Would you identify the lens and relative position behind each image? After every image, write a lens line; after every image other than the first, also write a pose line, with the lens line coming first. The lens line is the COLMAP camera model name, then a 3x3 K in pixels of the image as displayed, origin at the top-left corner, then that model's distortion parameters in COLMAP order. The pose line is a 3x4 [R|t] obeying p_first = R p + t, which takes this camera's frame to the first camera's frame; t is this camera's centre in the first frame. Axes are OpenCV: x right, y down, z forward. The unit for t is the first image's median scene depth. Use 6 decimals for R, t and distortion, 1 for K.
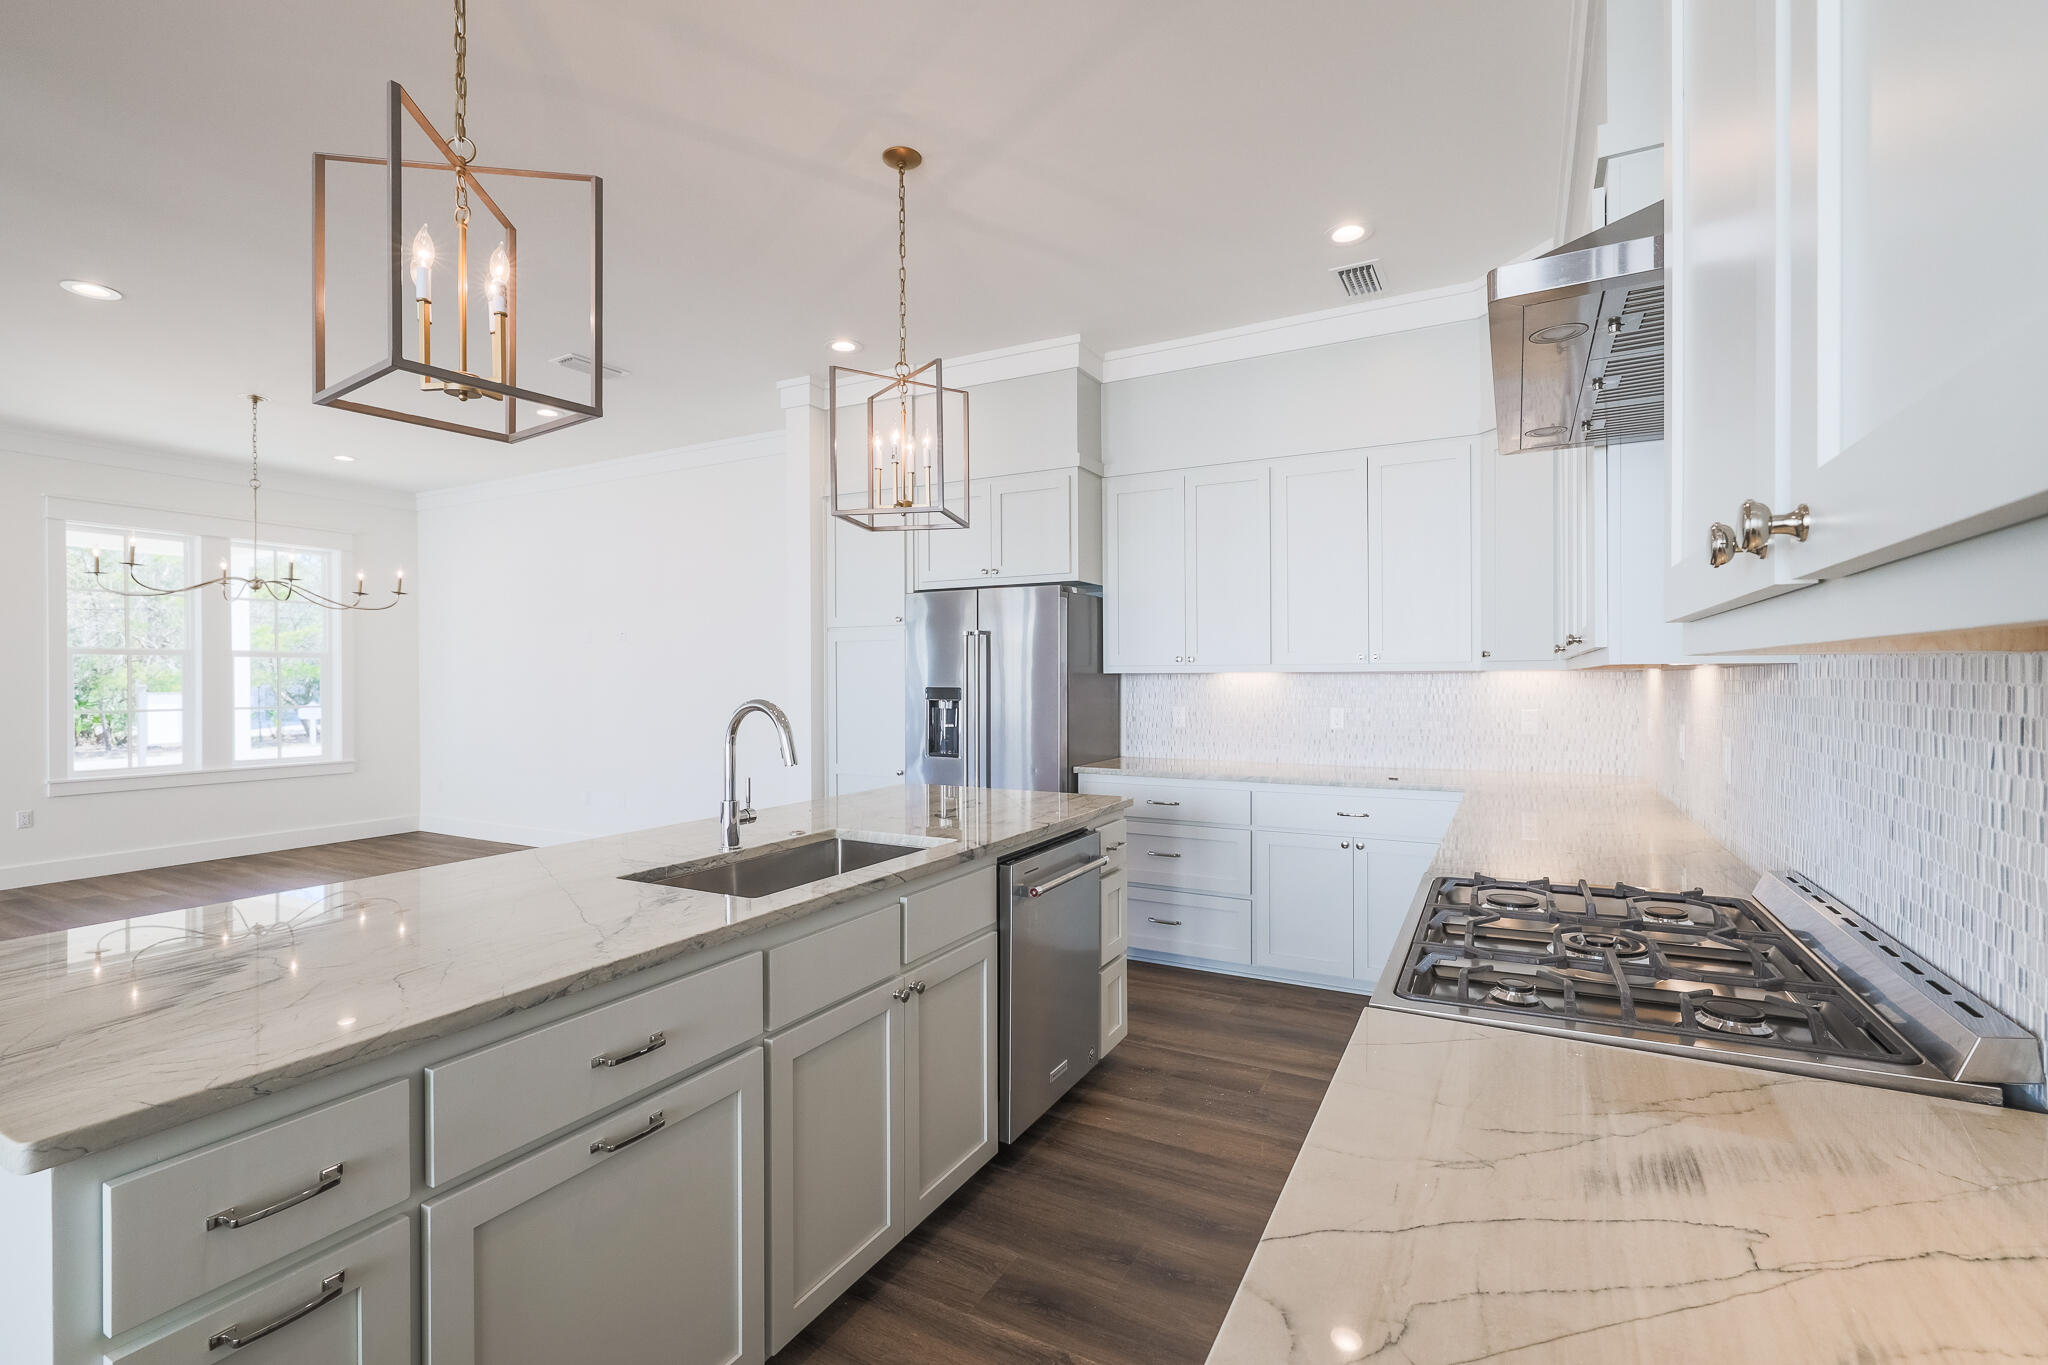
lens RADIAL K [[917.1, 0, 1033.8], [0, 917.1, 675.8], [0, 0, 1]] dist [-0.002097, -0.000303]
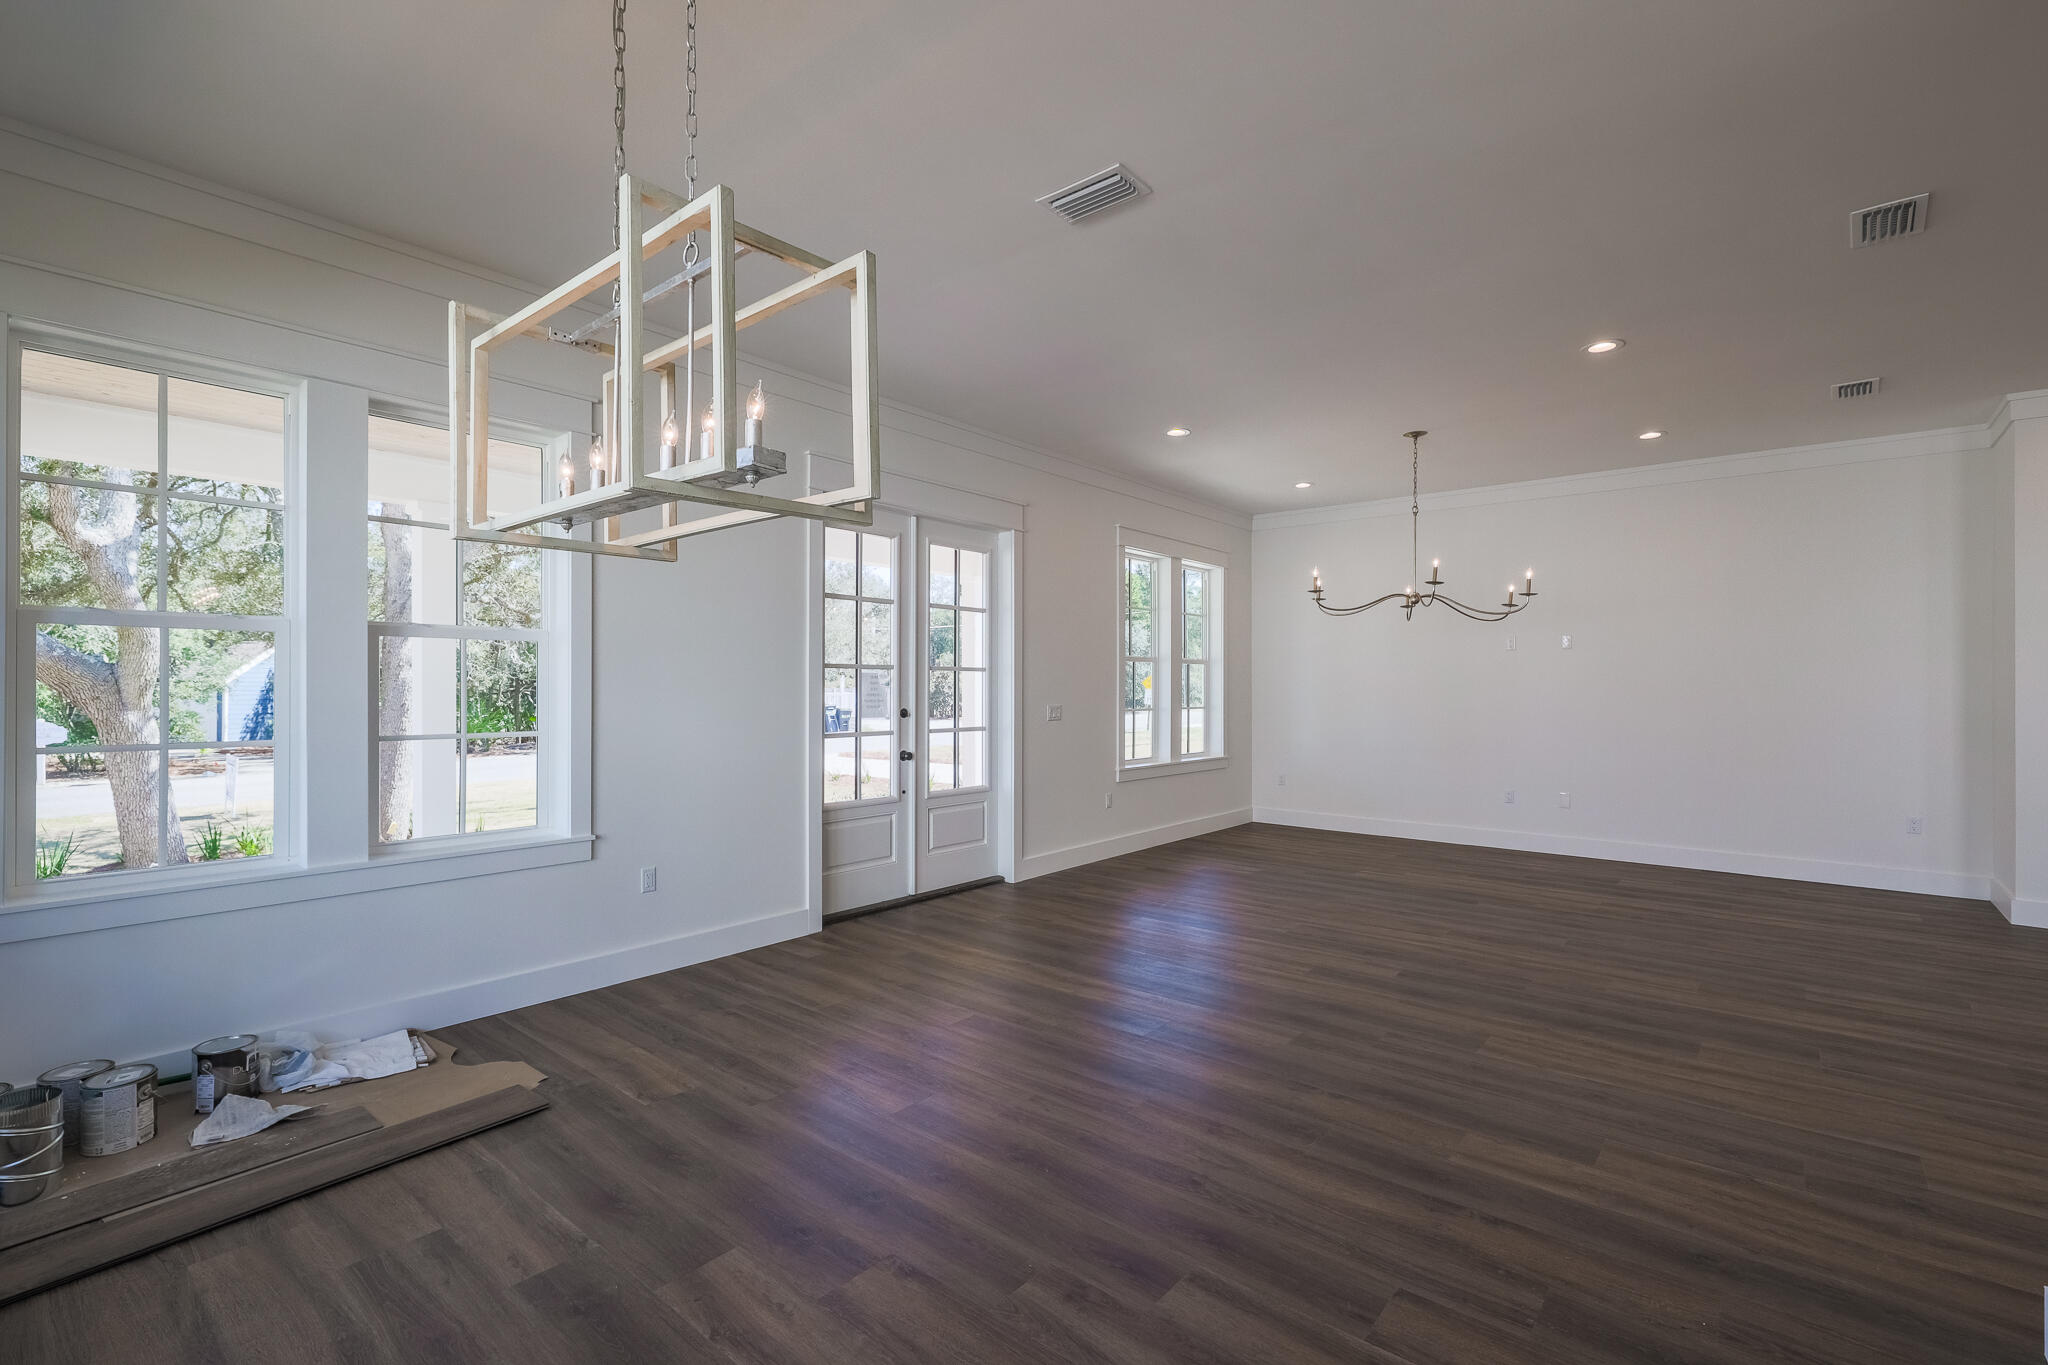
lens RADIAL K [[917.1, 0, 1026.6], [0, 917.1, 690.0], [0, 0, 1]] dist [-0.002097, -0.000303]
pose [[0.972708, 0.006463, -0.231941, -0.853348], [-0.004074, 0.999934, 0.010780, 0.000561], [0.231996, -0.009541, 0.972670, -0.167547]]
